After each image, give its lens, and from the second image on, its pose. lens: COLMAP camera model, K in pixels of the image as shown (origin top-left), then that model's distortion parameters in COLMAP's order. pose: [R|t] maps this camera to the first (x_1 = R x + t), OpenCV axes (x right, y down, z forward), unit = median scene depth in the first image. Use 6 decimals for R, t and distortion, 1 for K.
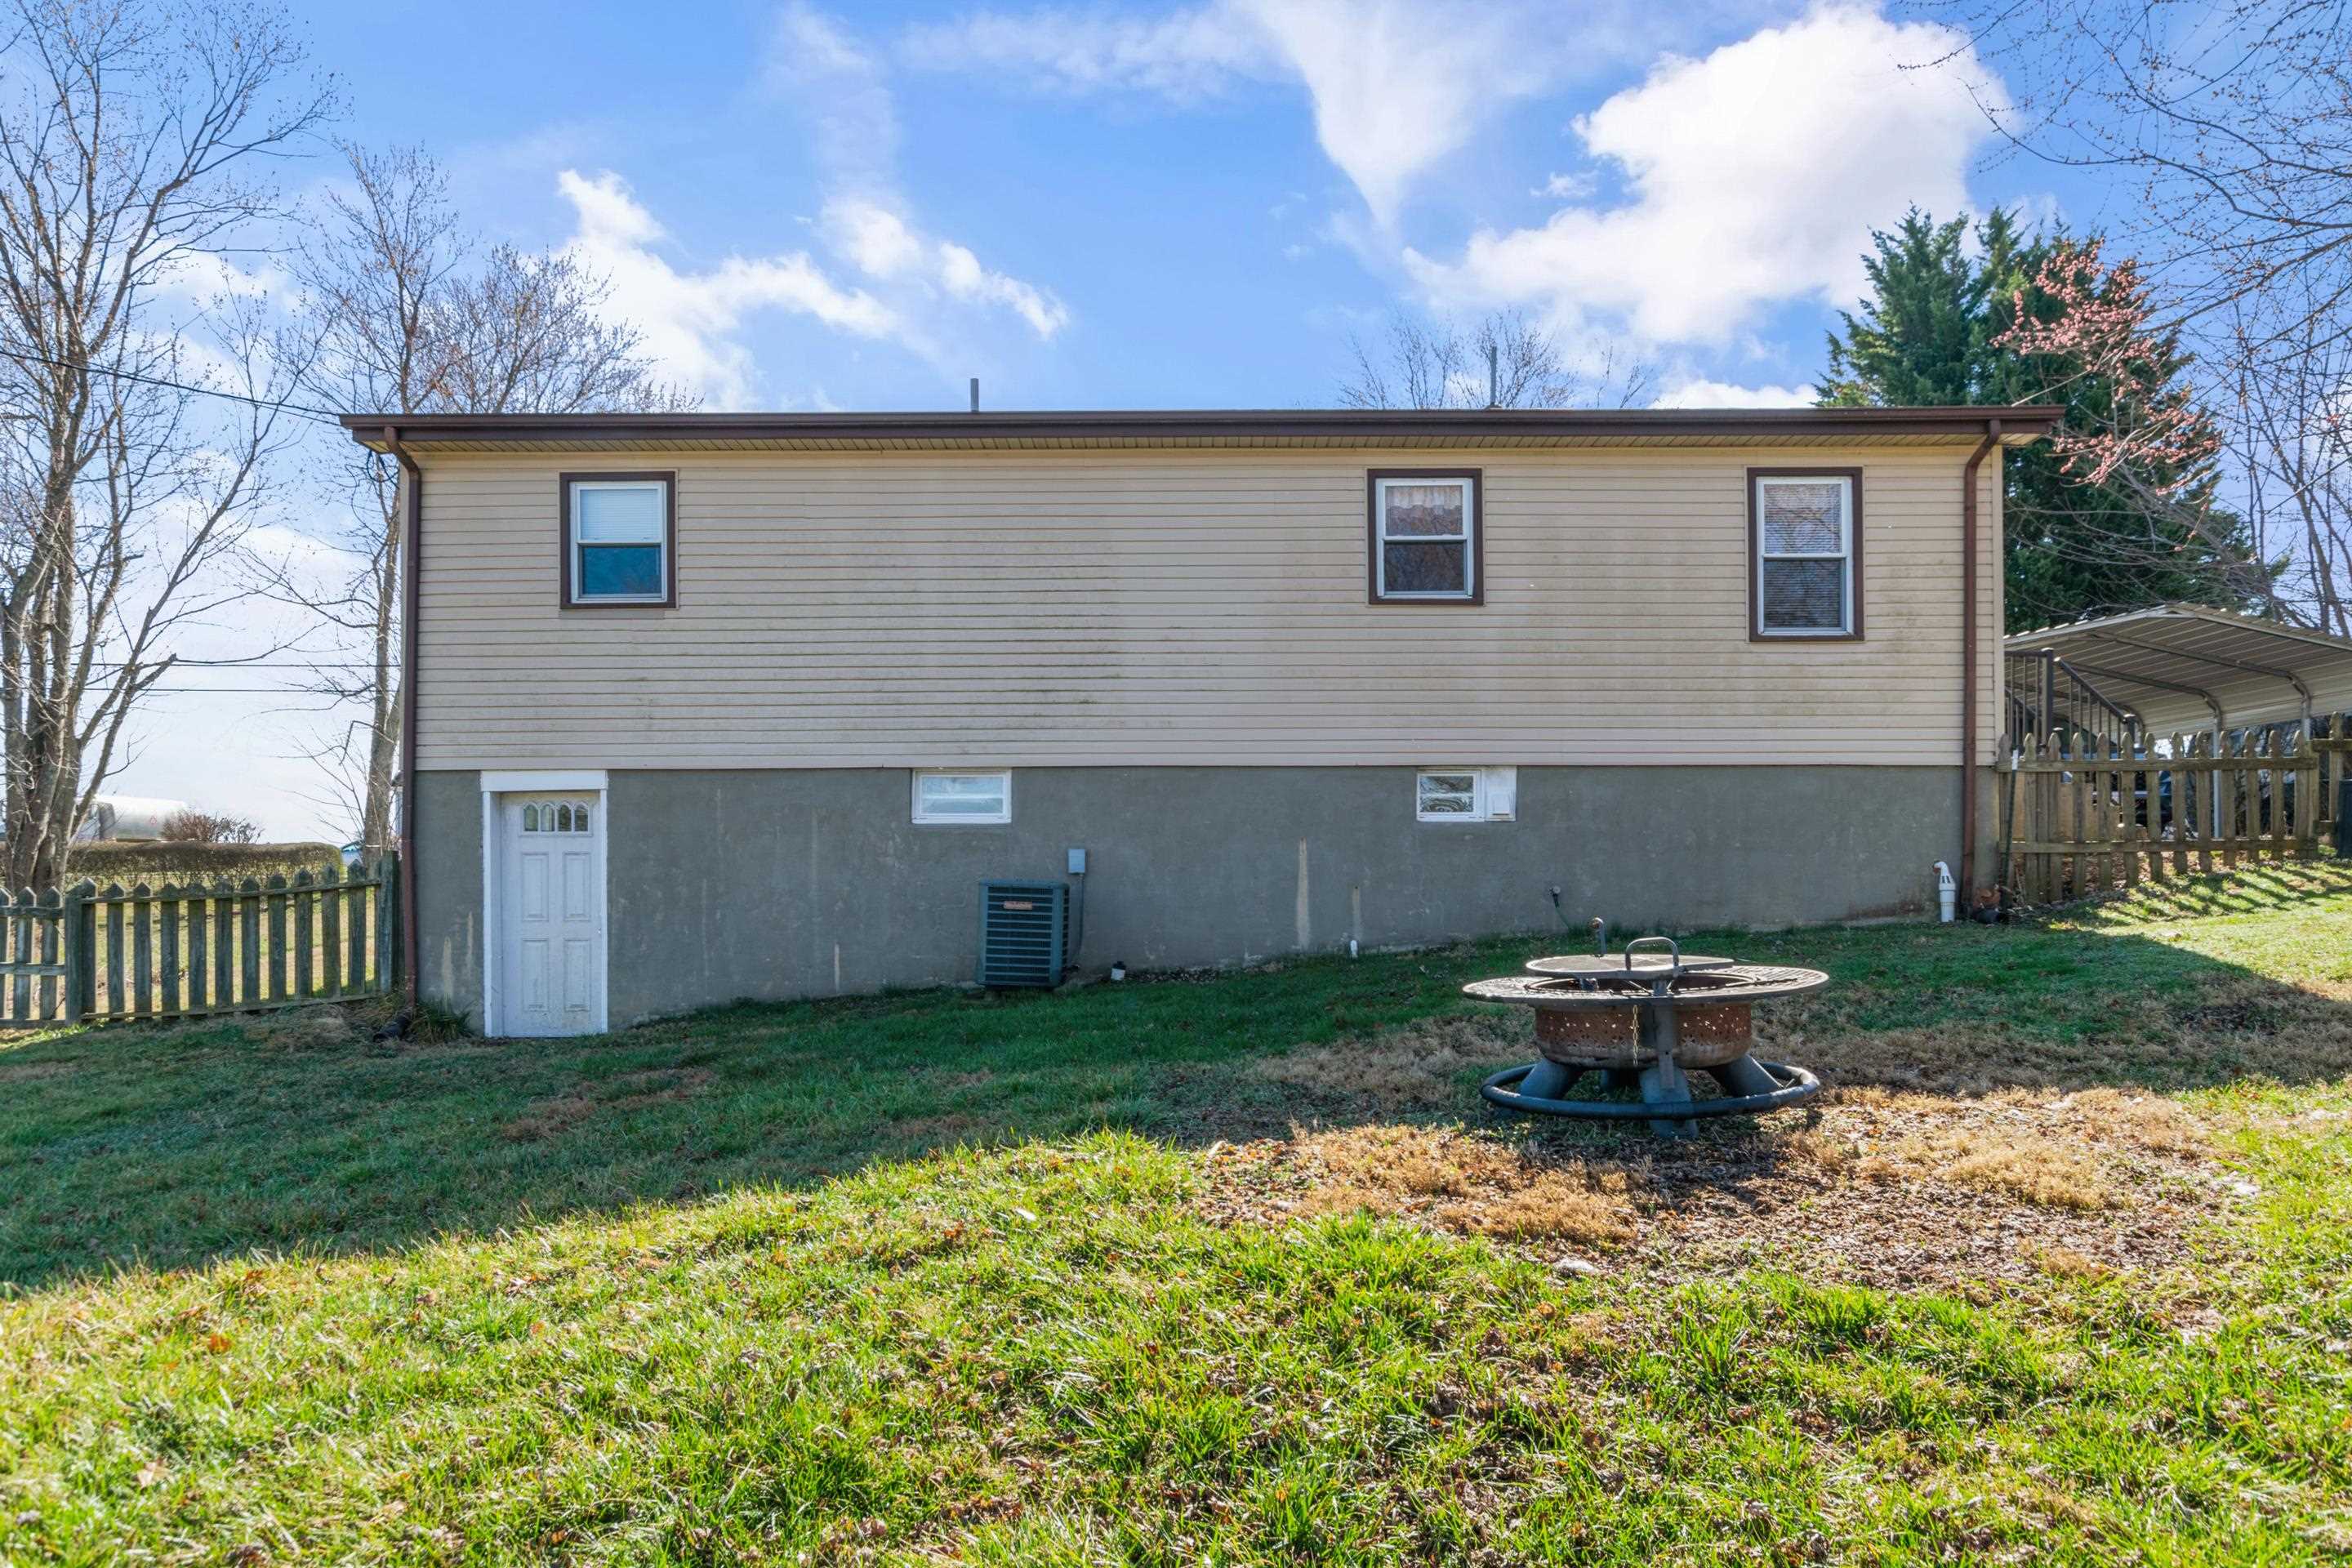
lens RADIAL K [[1169.4, 0, 1176.0], [0, 1169.4, 784.0], [0, 0, 1]] dist [-0.002787, -0.000284]
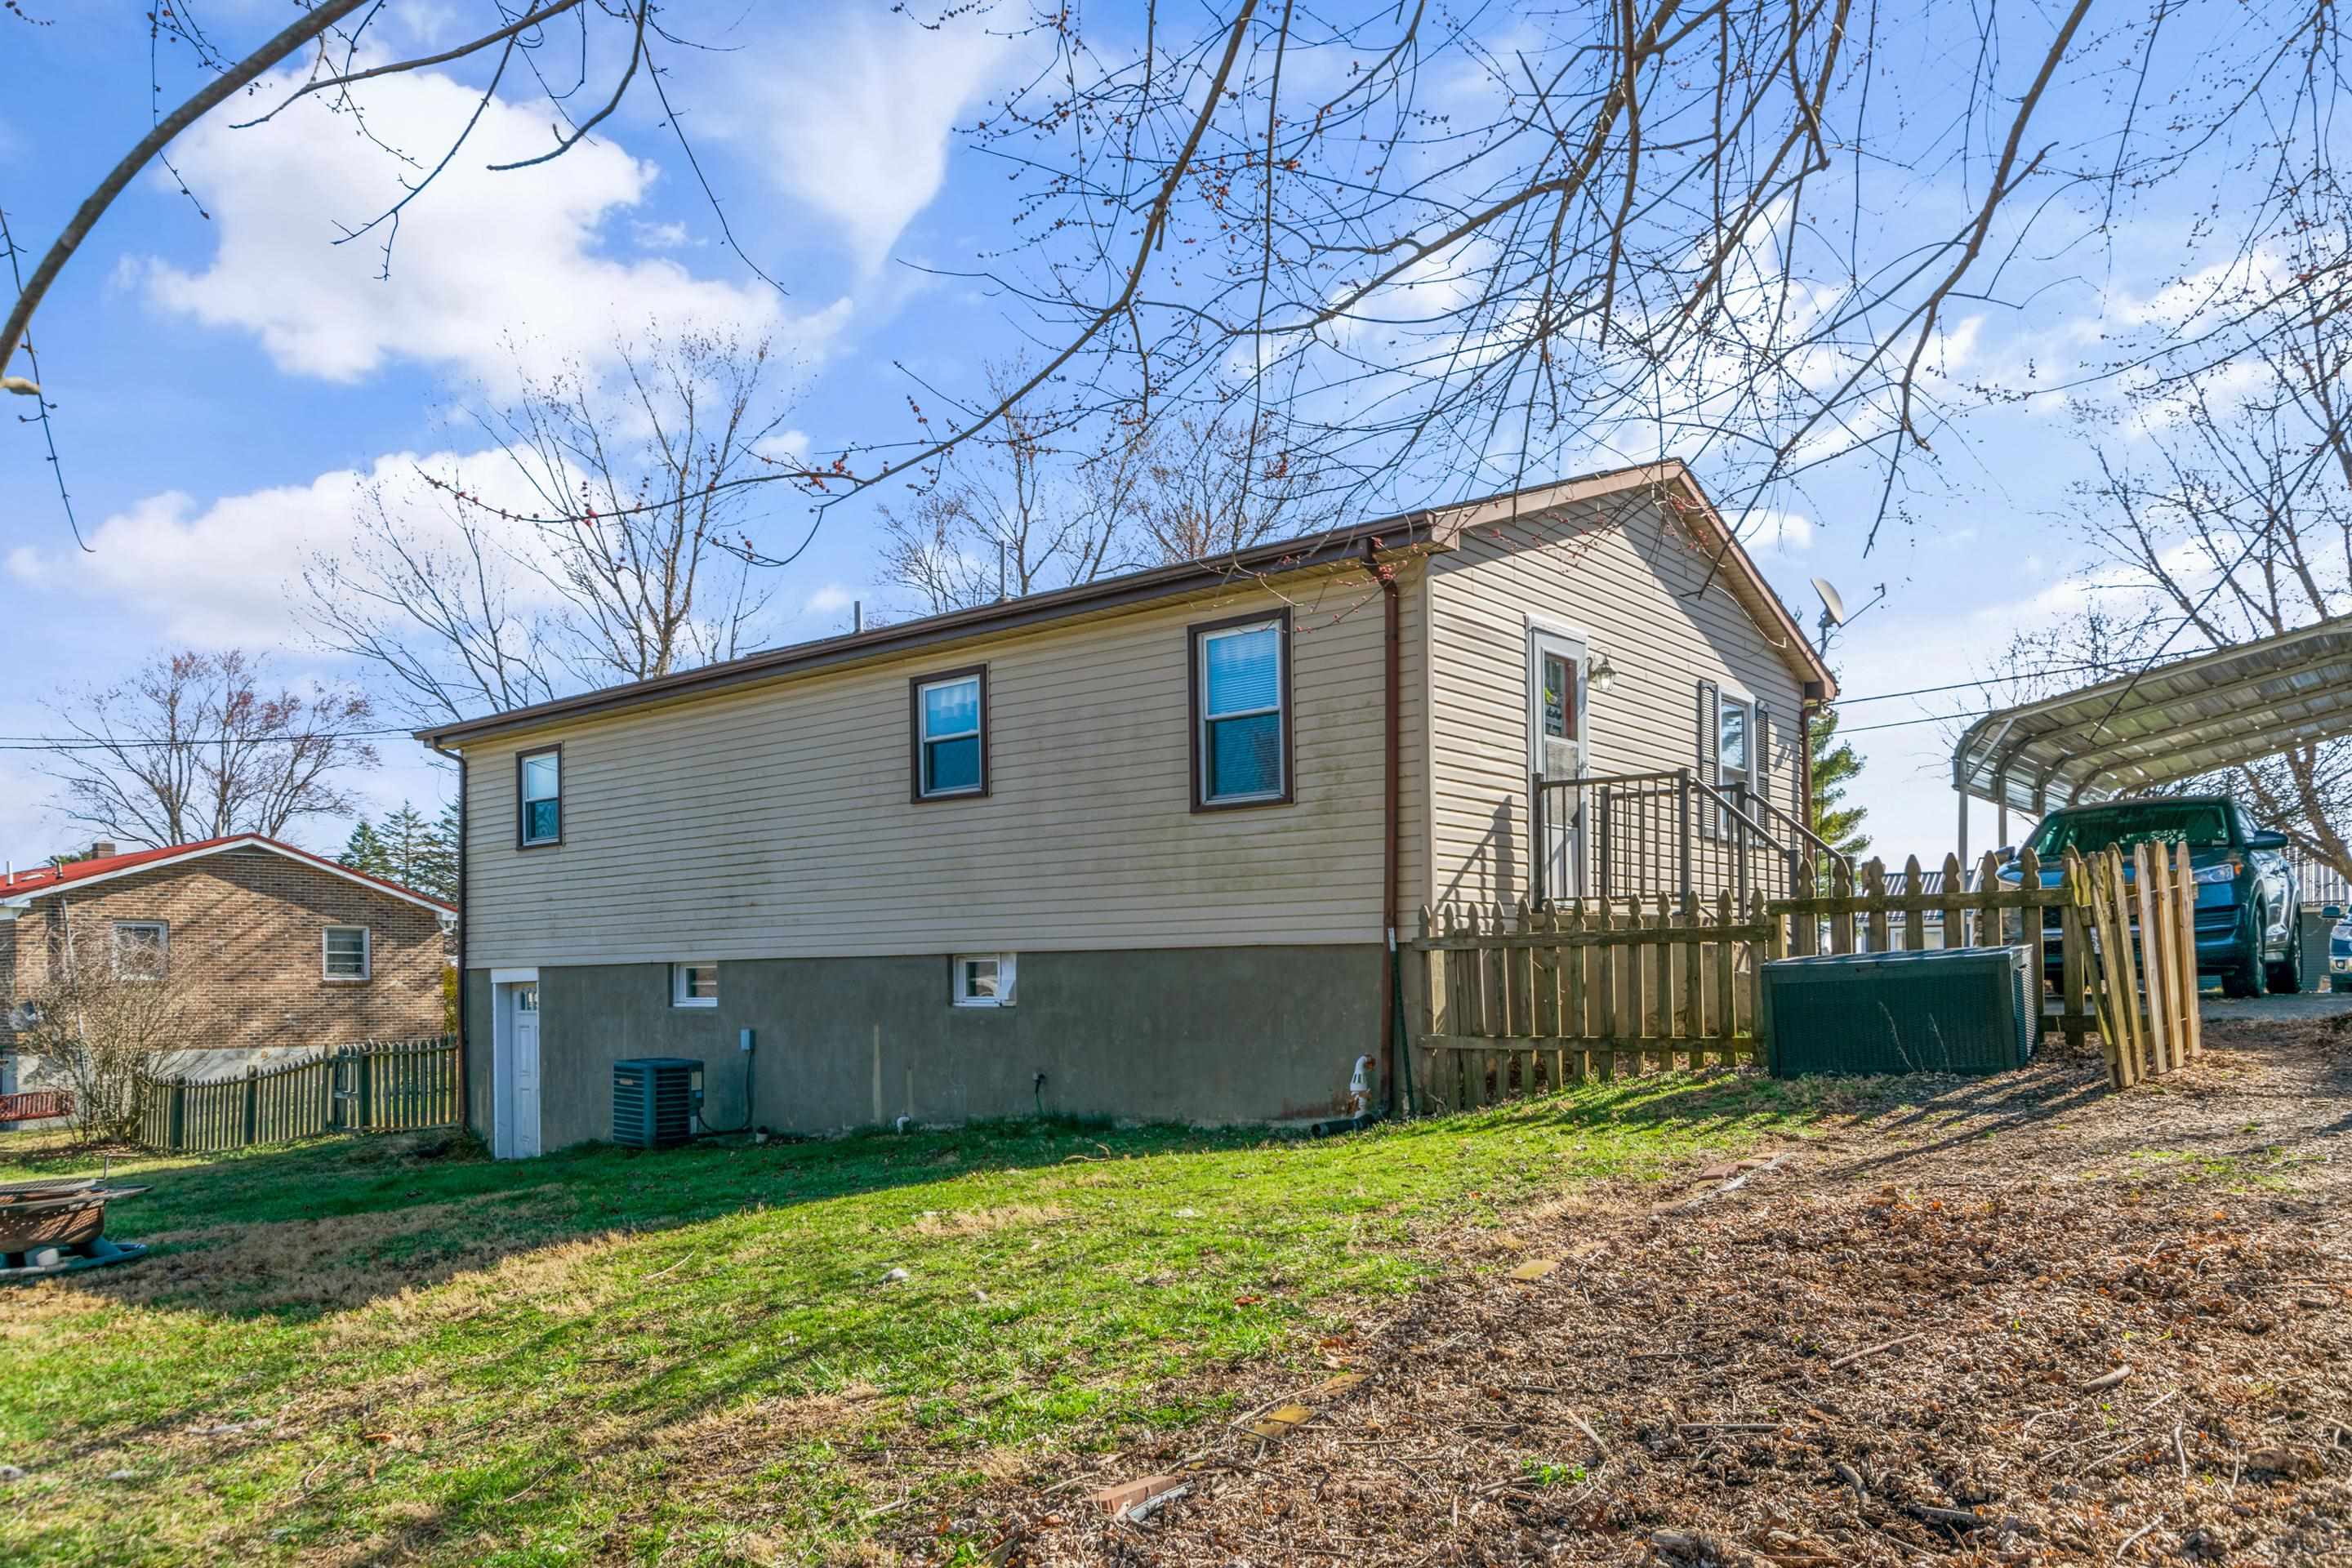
lens RADIAL K [[1611.0, 0, 1175.9], [0, 1611.0, 979.2], [0, 0, 1]] dist [-0.000752, -0.000532]
pose [[0.781271, -0.007243, -0.624151, 1.270857], [0.016852, 0.999813, 0.009492, -0.003365], [0.623965, -0.017934, 0.781246, -0.004097]]
